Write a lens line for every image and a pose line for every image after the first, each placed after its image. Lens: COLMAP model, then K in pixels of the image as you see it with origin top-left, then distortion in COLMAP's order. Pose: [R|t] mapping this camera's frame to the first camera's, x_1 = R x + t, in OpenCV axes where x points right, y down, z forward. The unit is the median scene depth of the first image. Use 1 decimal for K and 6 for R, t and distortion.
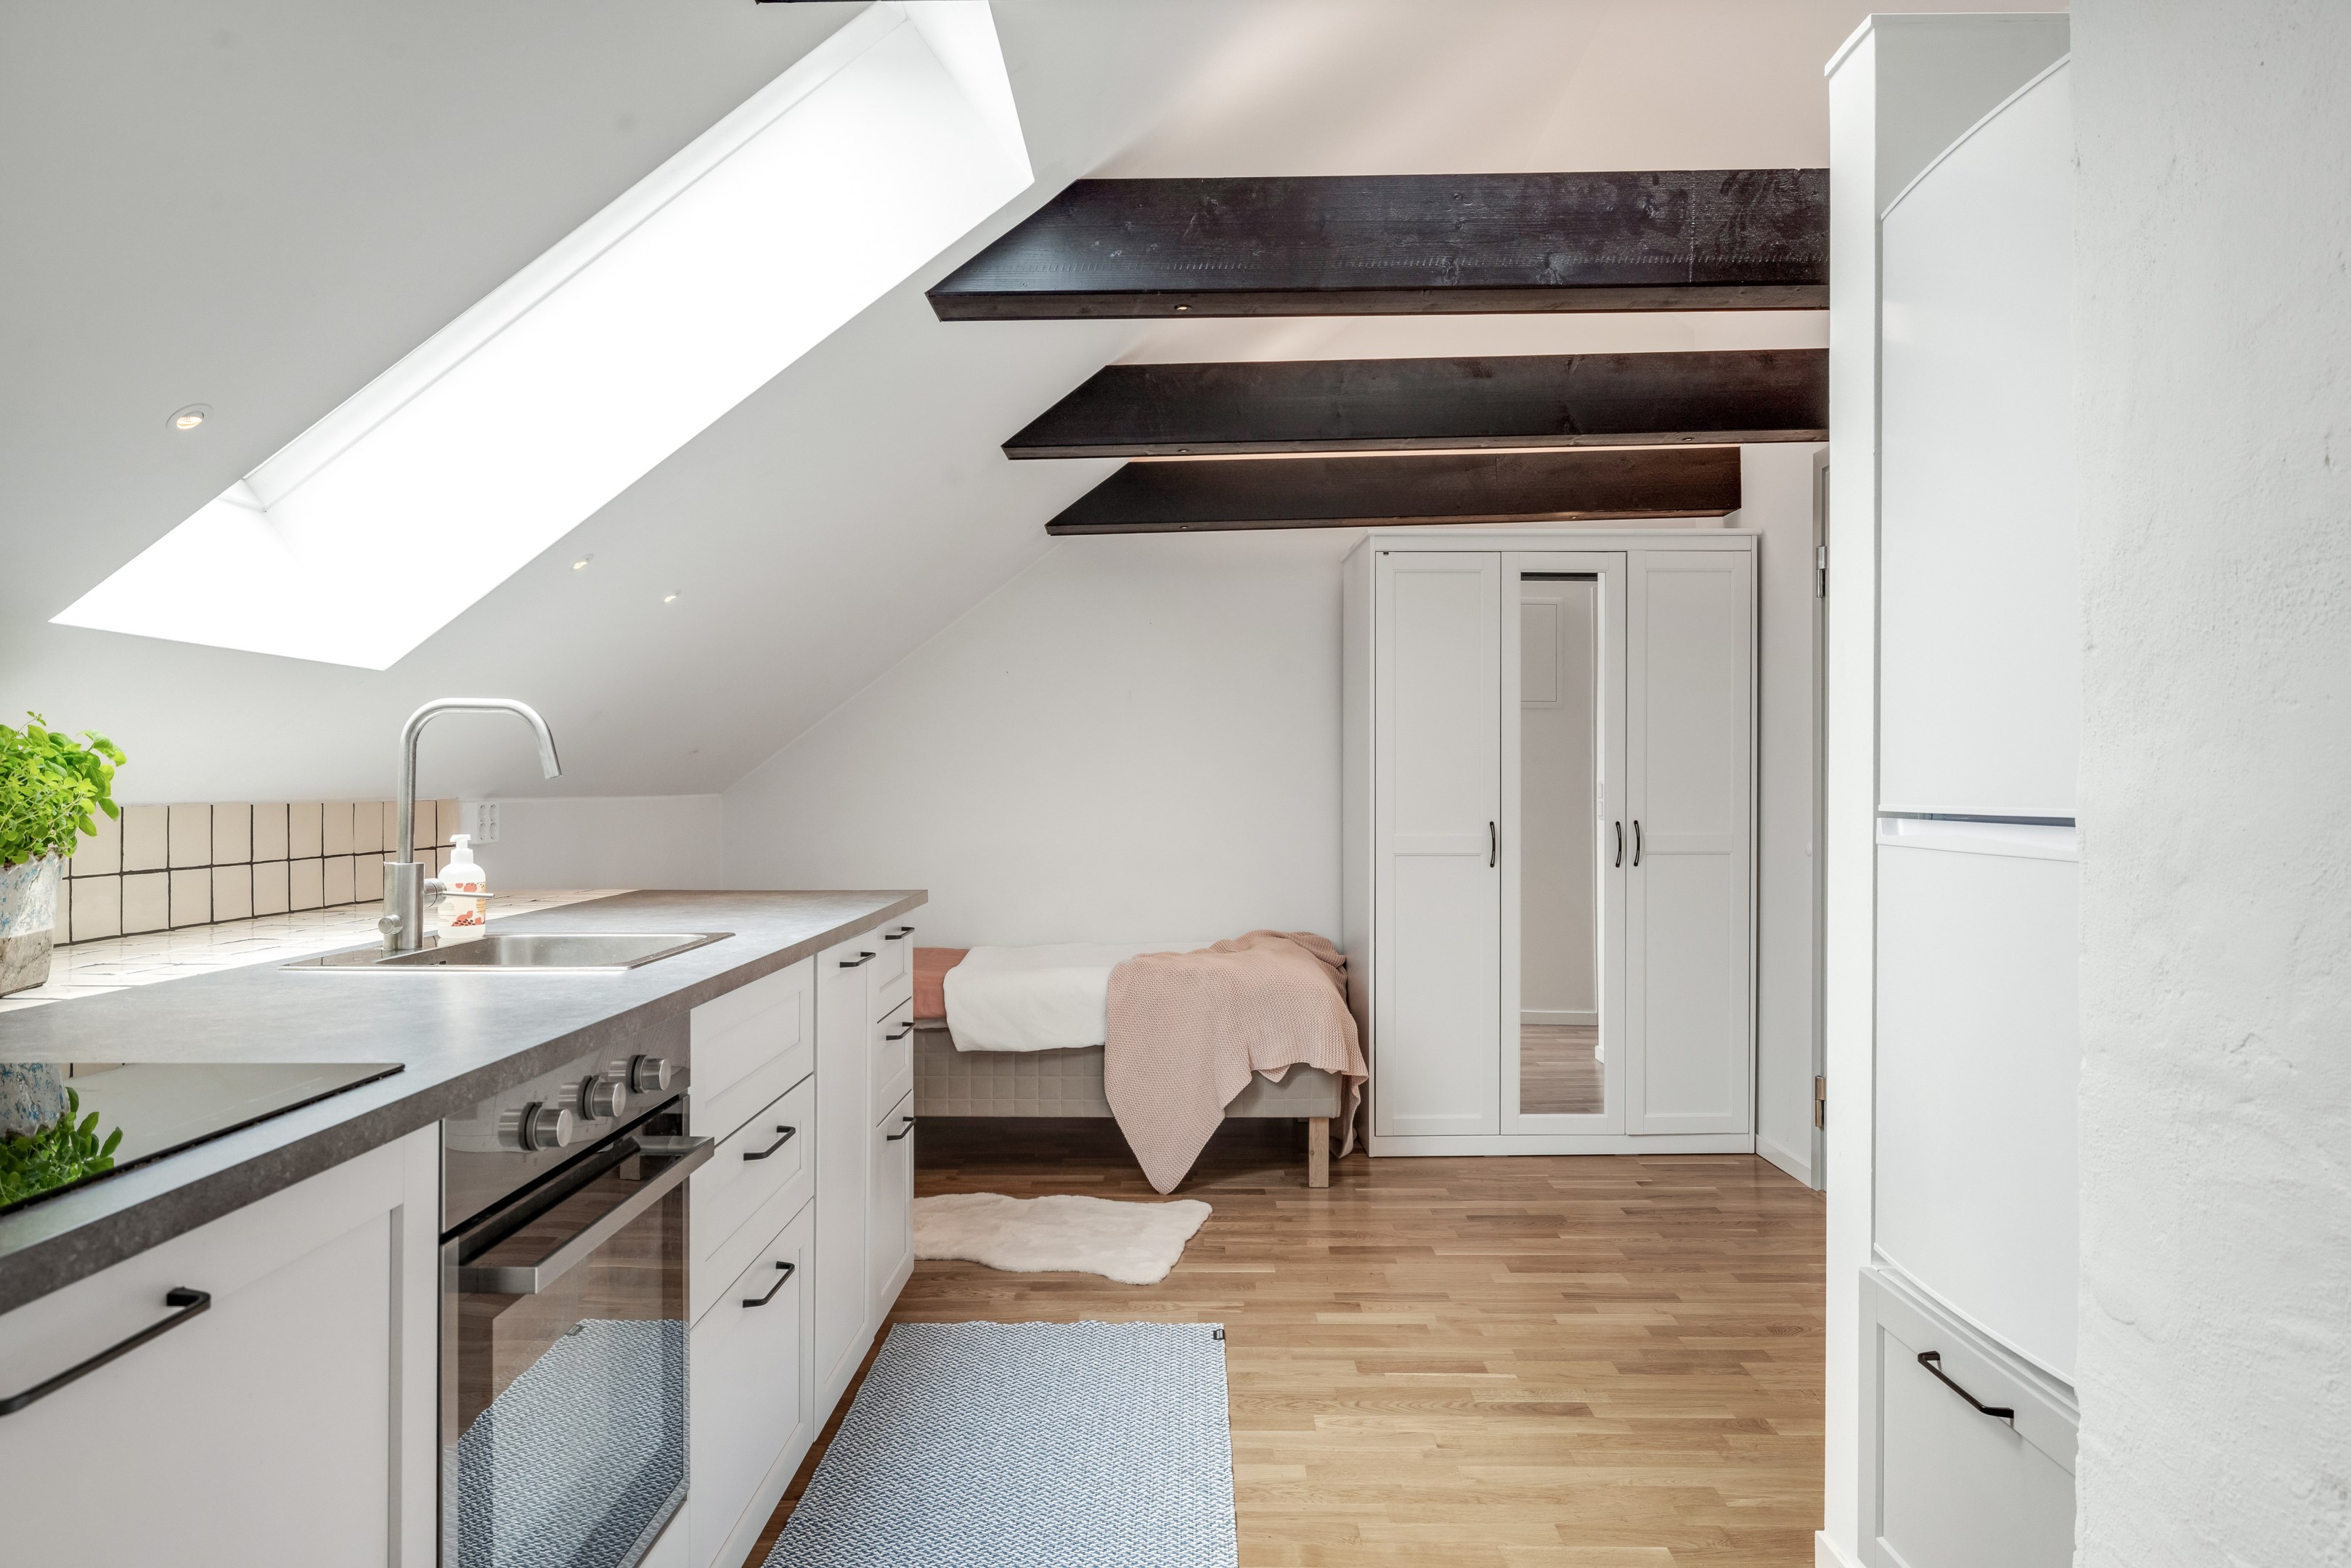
lens RADIAL K [[1490.2, 0, 1170.0], [0, 1490.2, 788.5], [0, 0, 1]] dist [-0.002963, -0.000200]
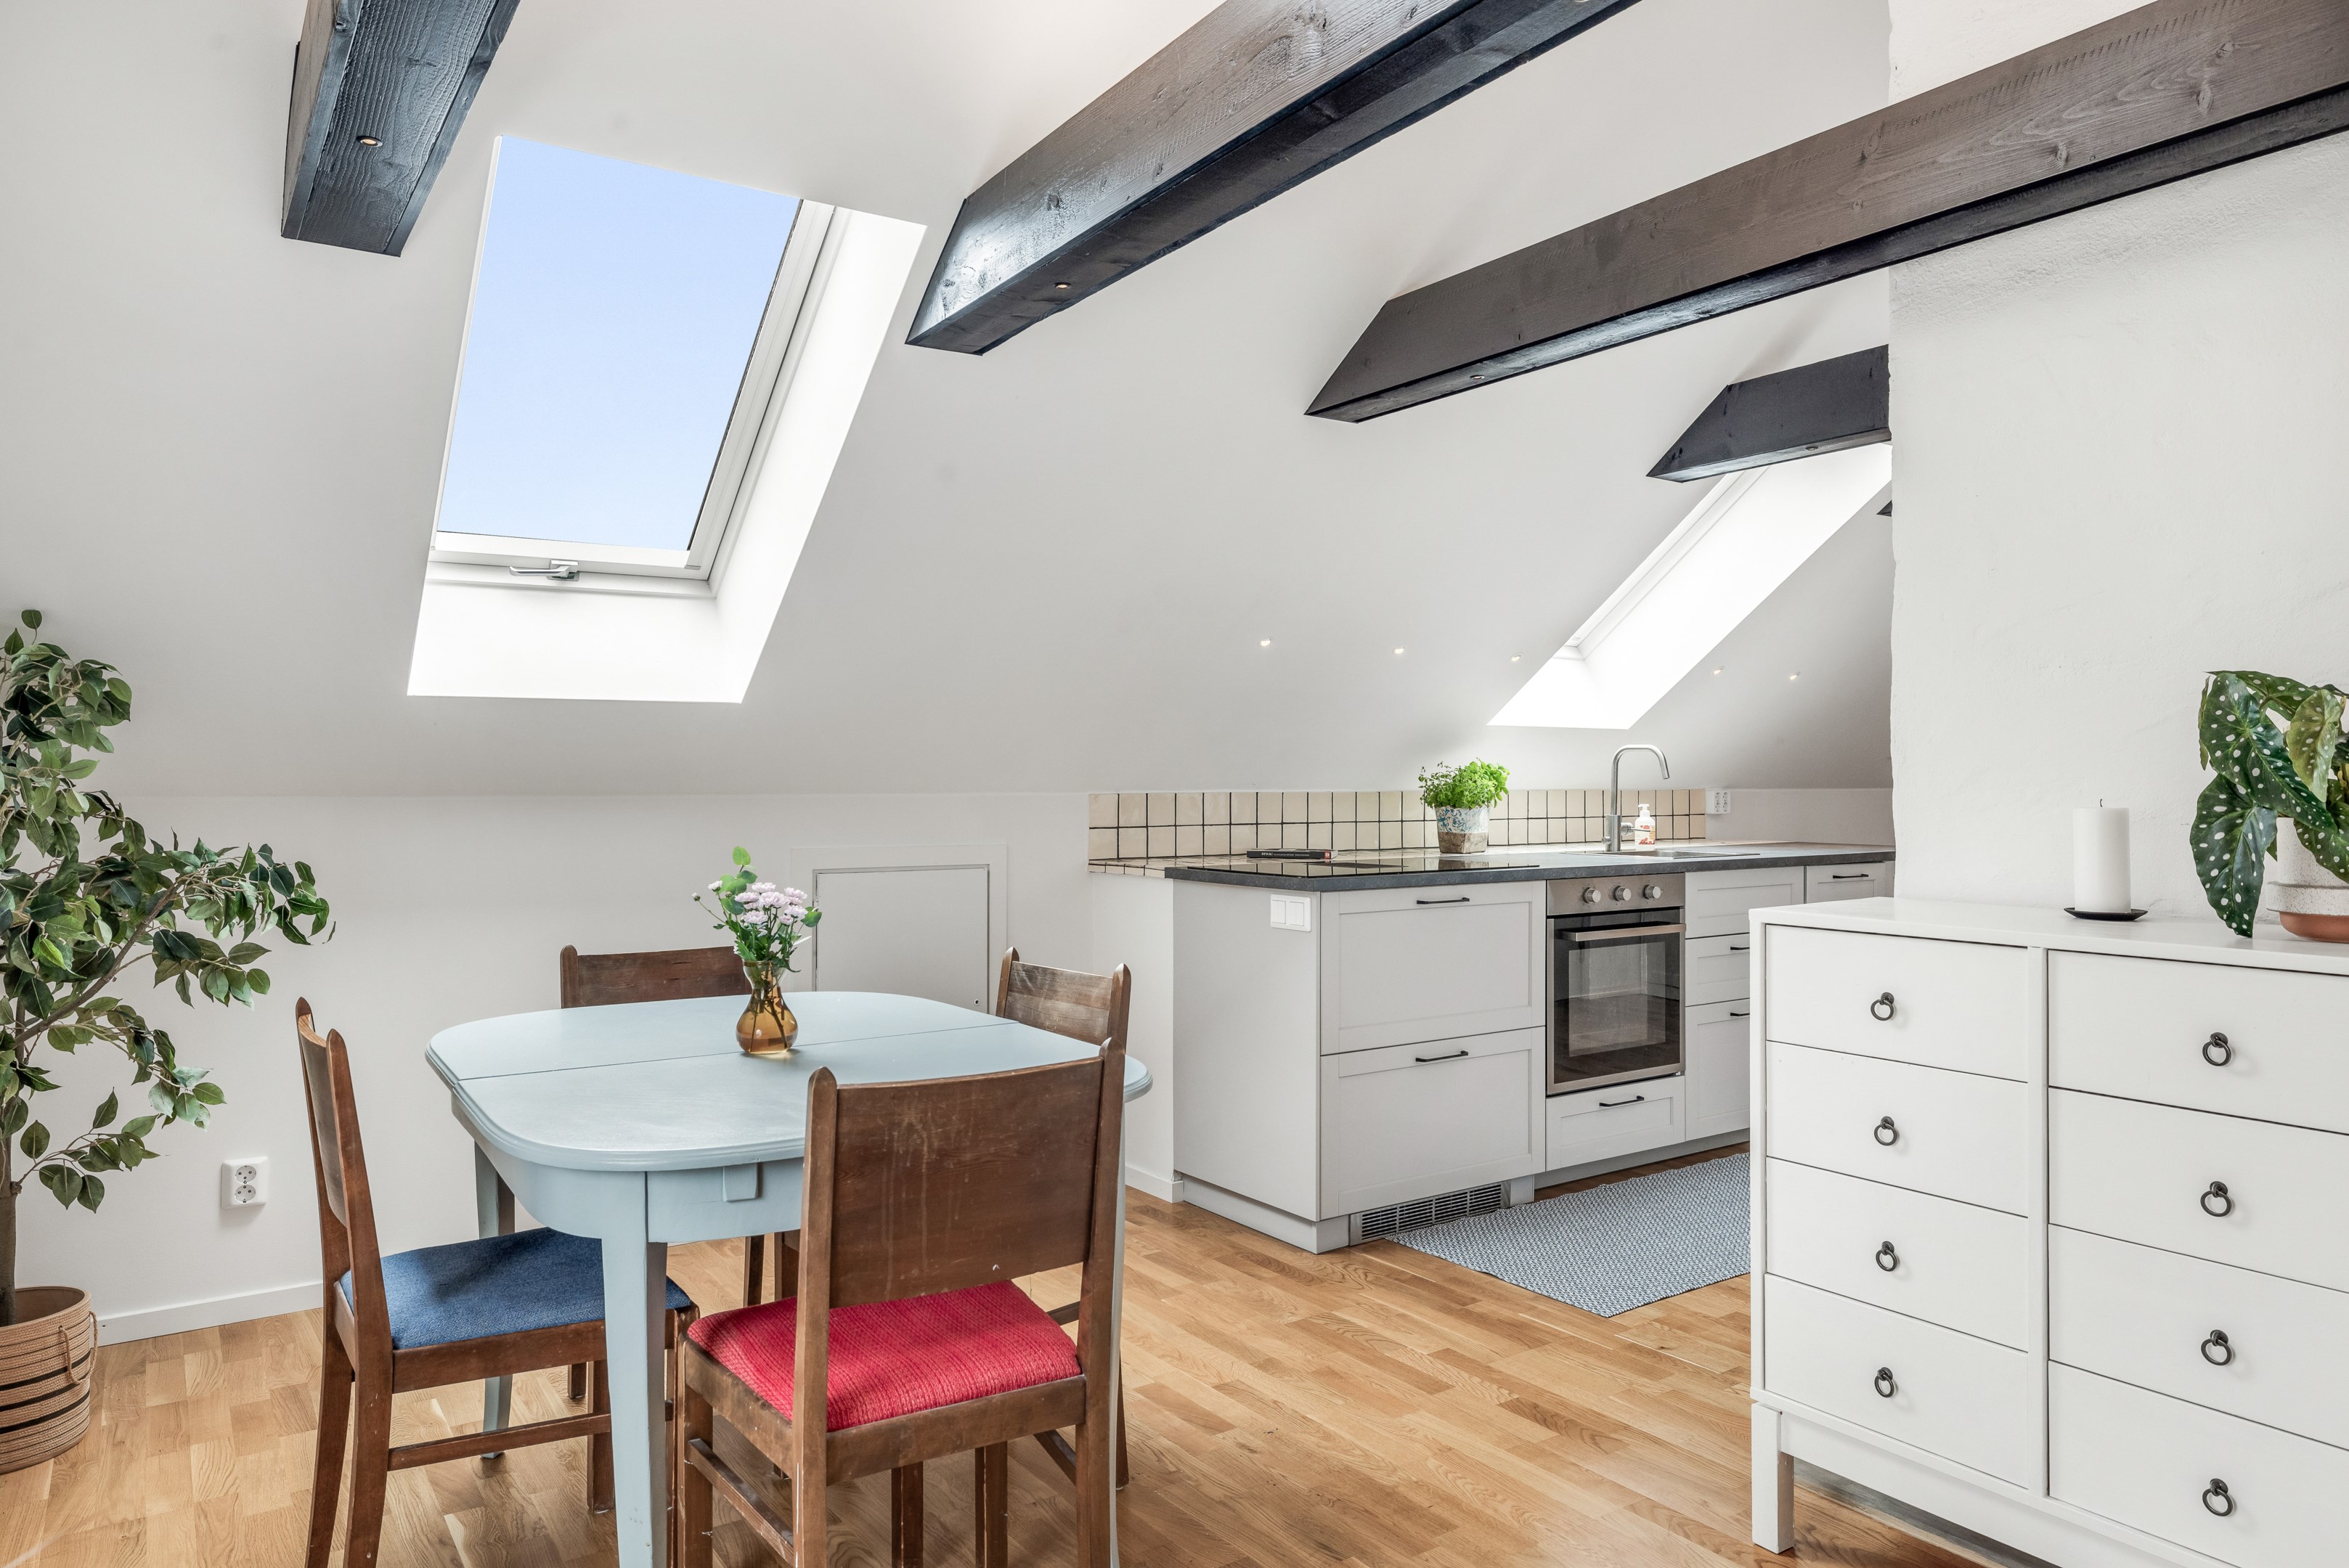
lens RADIAL K [[1488.9, 0, 1171.7], [0, 1488.9, 785.2], [0, 0, 1]] dist [-0.002963, -0.000200]
pose [[0.582044, -0.012226, -0.813065, 0.980030], [0.013894, 0.999891, -0.005089, 0.004274], [0.813039, -0.008335, 0.582150, -0.920211]]
